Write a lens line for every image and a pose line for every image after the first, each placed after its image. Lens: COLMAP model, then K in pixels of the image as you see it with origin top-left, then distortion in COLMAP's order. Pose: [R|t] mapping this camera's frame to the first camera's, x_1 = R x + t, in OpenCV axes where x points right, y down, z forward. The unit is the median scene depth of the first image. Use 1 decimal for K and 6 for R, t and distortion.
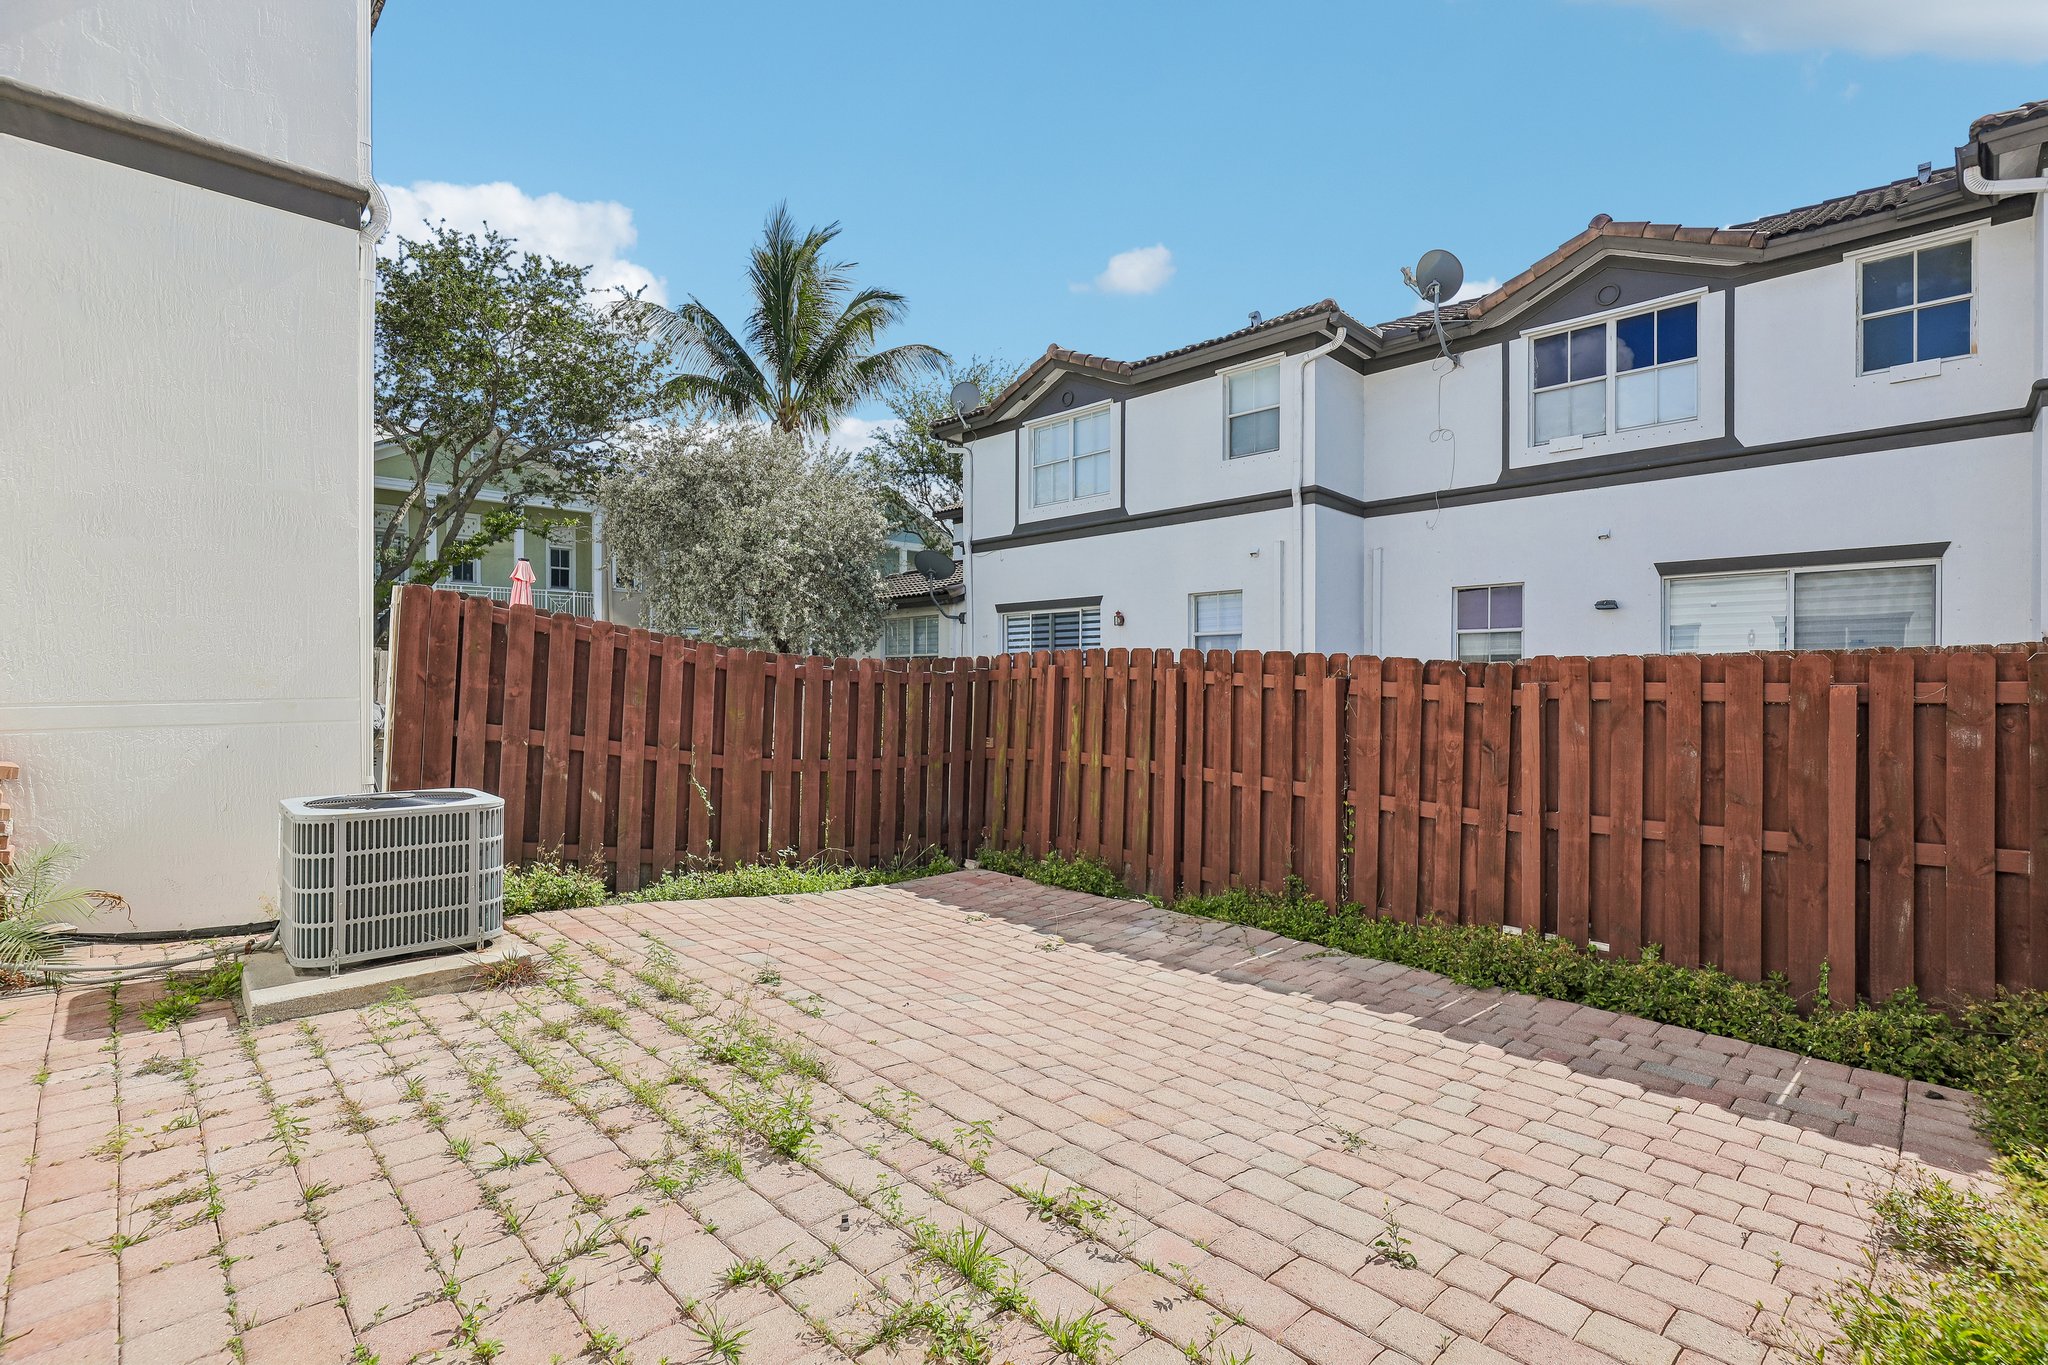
lens RADIAL K [[927.5, 0, 1024.0], [0, 927.5, 682.5], [0, 0, 1]] dist [-0.002084, 0.000060]
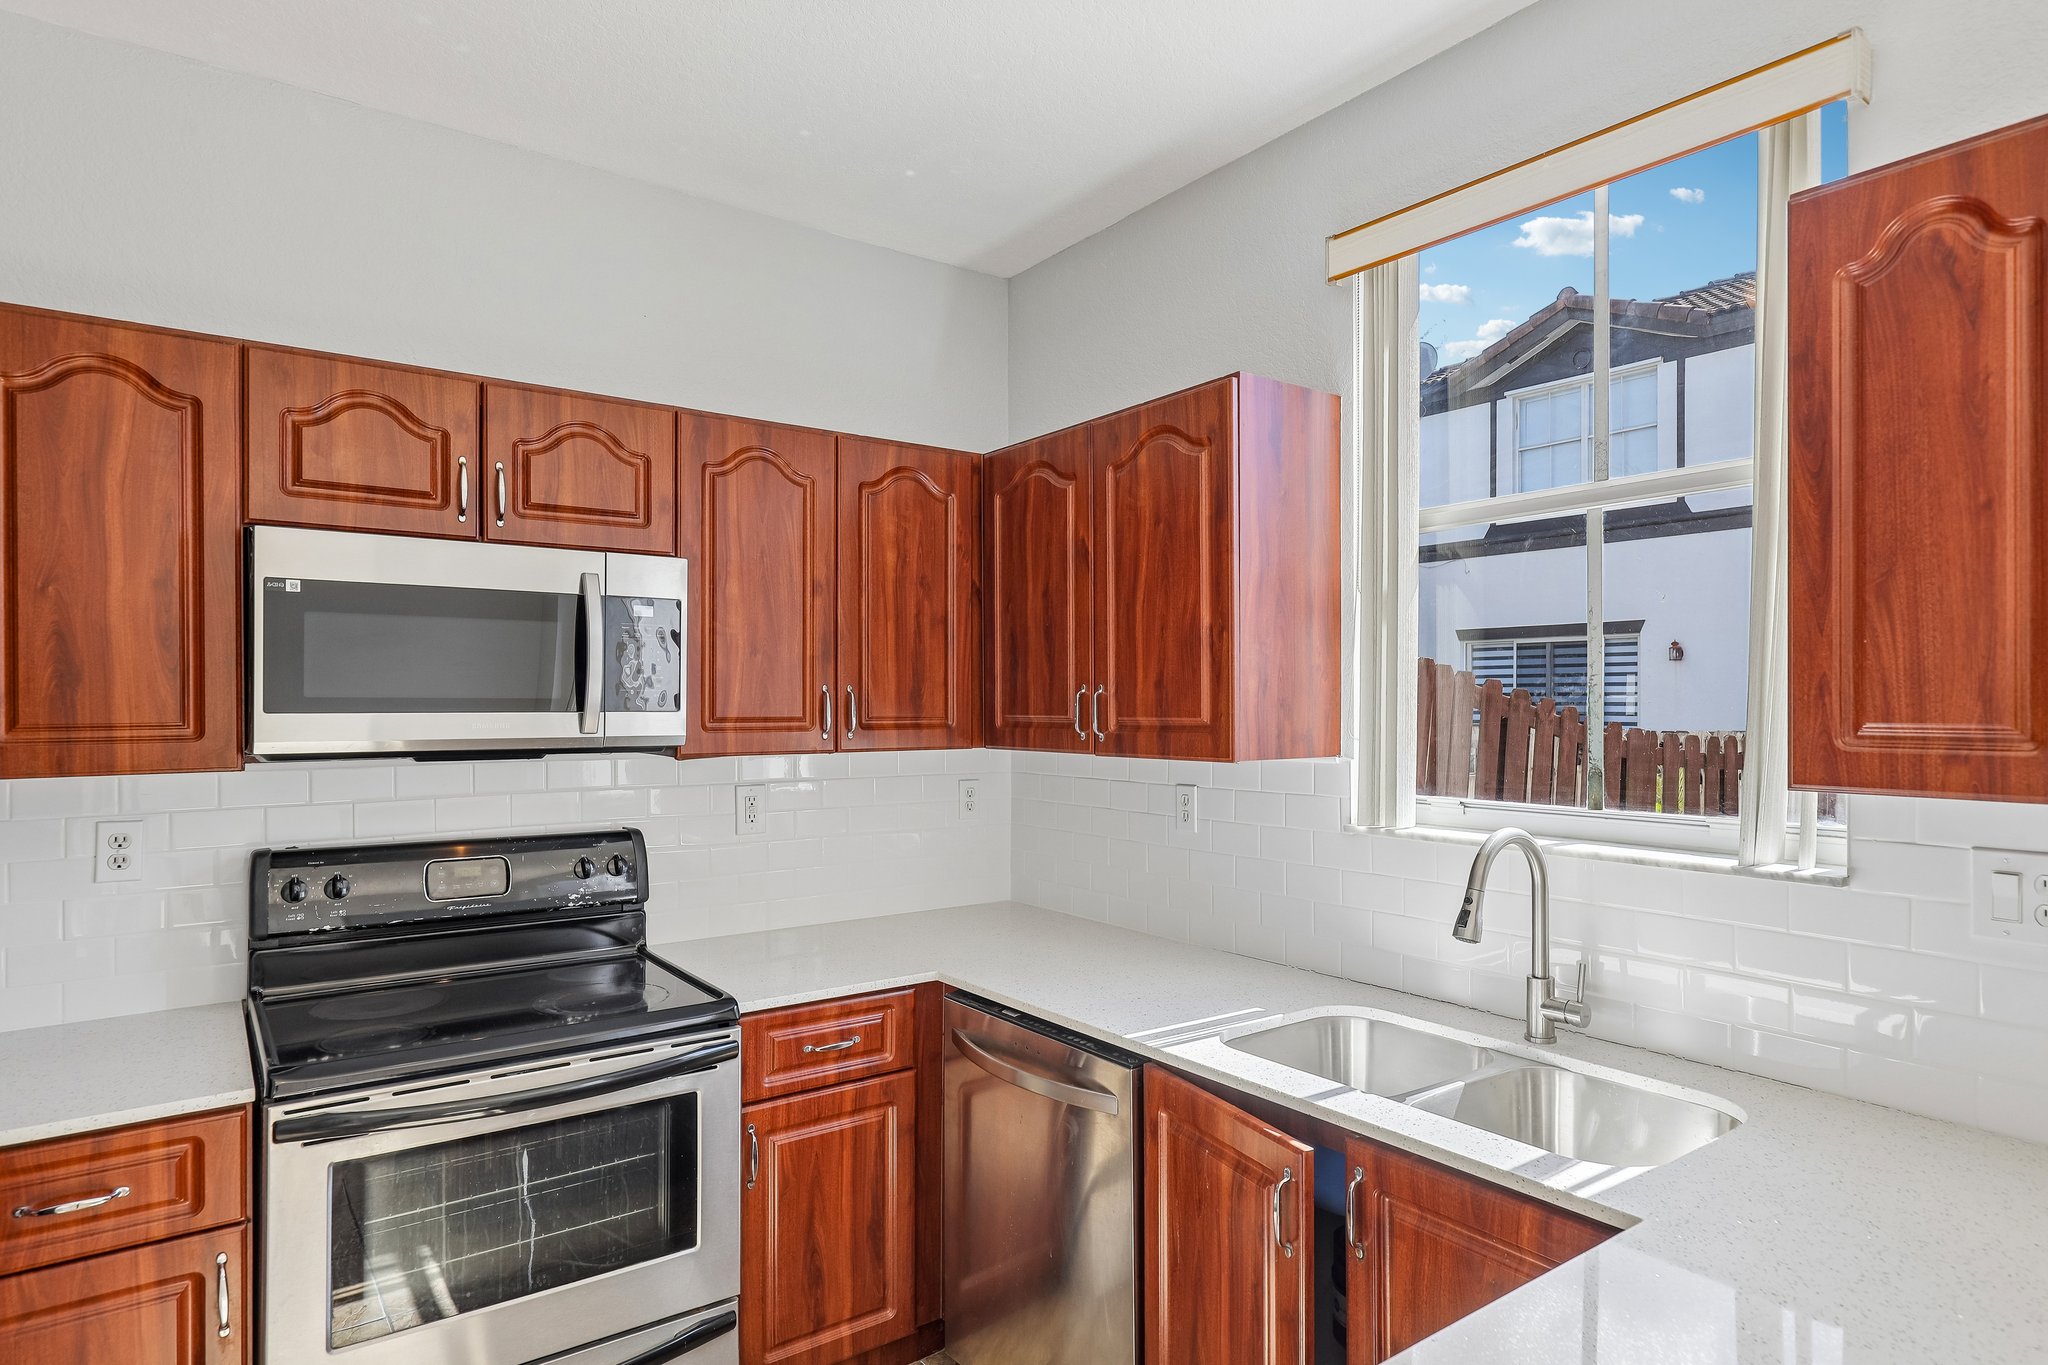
lens RADIAL K [[1129.0, 0, 1035.2], [0, 1129.0, 699.3], [0, 0, 1]] dist [-0.001756, 0.000242]
pose [[0.990709, 0.004031, -0.135936, -0.790964], [-0.004708, 0.999978, -0.004658, -0.064805], [0.135915, 0.005255, 0.990707, 0.084230]]
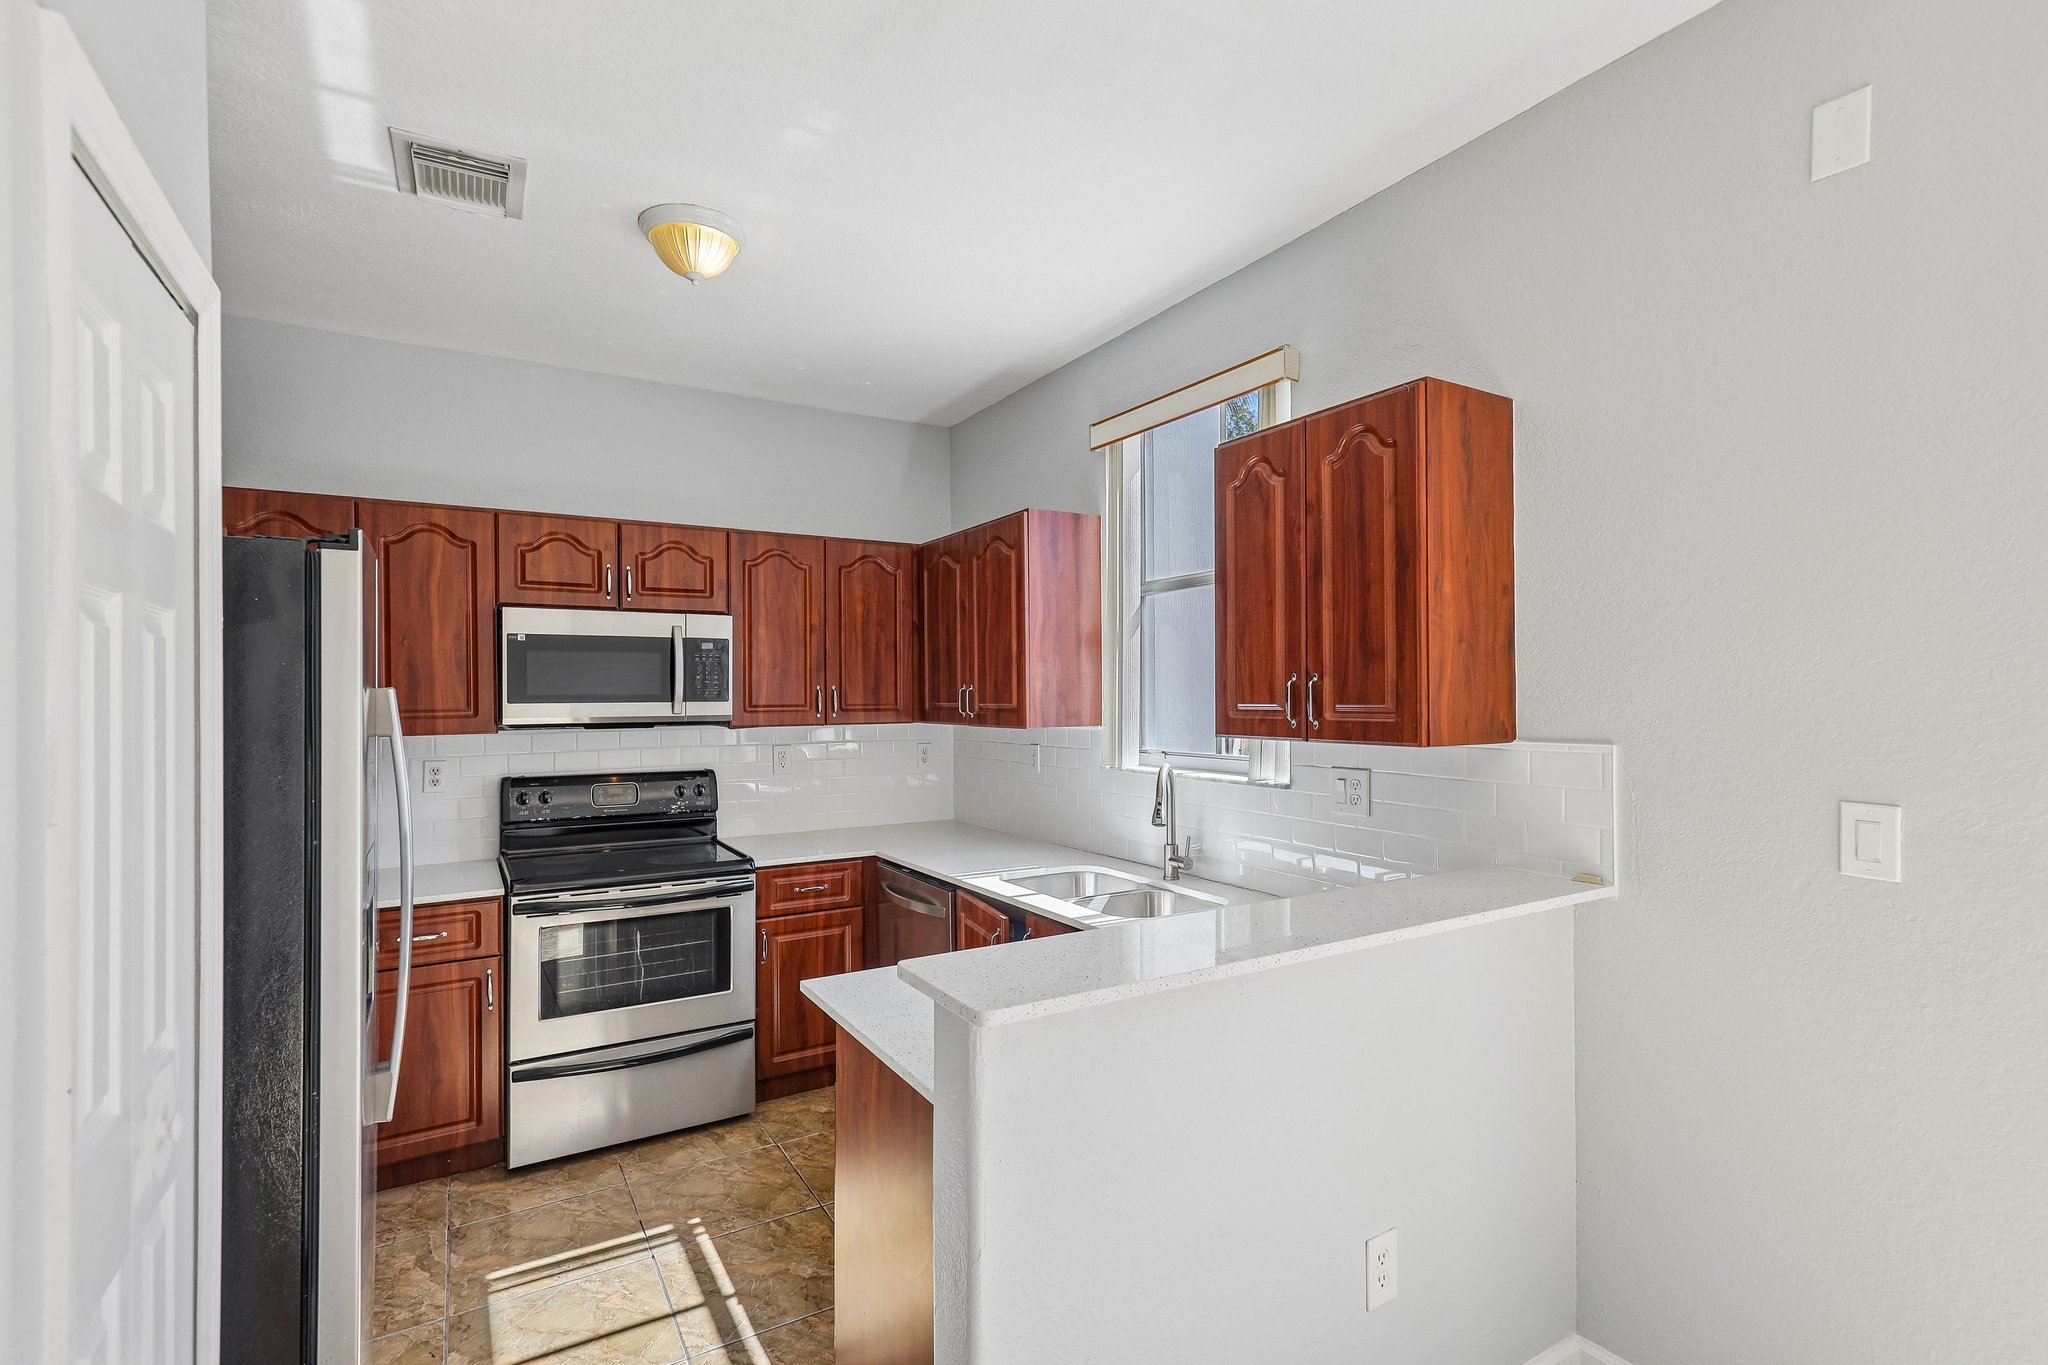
lens RADIAL K [[945.7, 0, 1037.6], [0, 945.7, 689.5], [0, 0, 1]] dist [0.001441, 0.000002]
pose [[0.975381, -0.002250, -0.220513, -0.634767], [0.001103, 0.999985, -0.005322, -0.066075], [0.220522, 0.004948, 0.975369, -0.091133]]
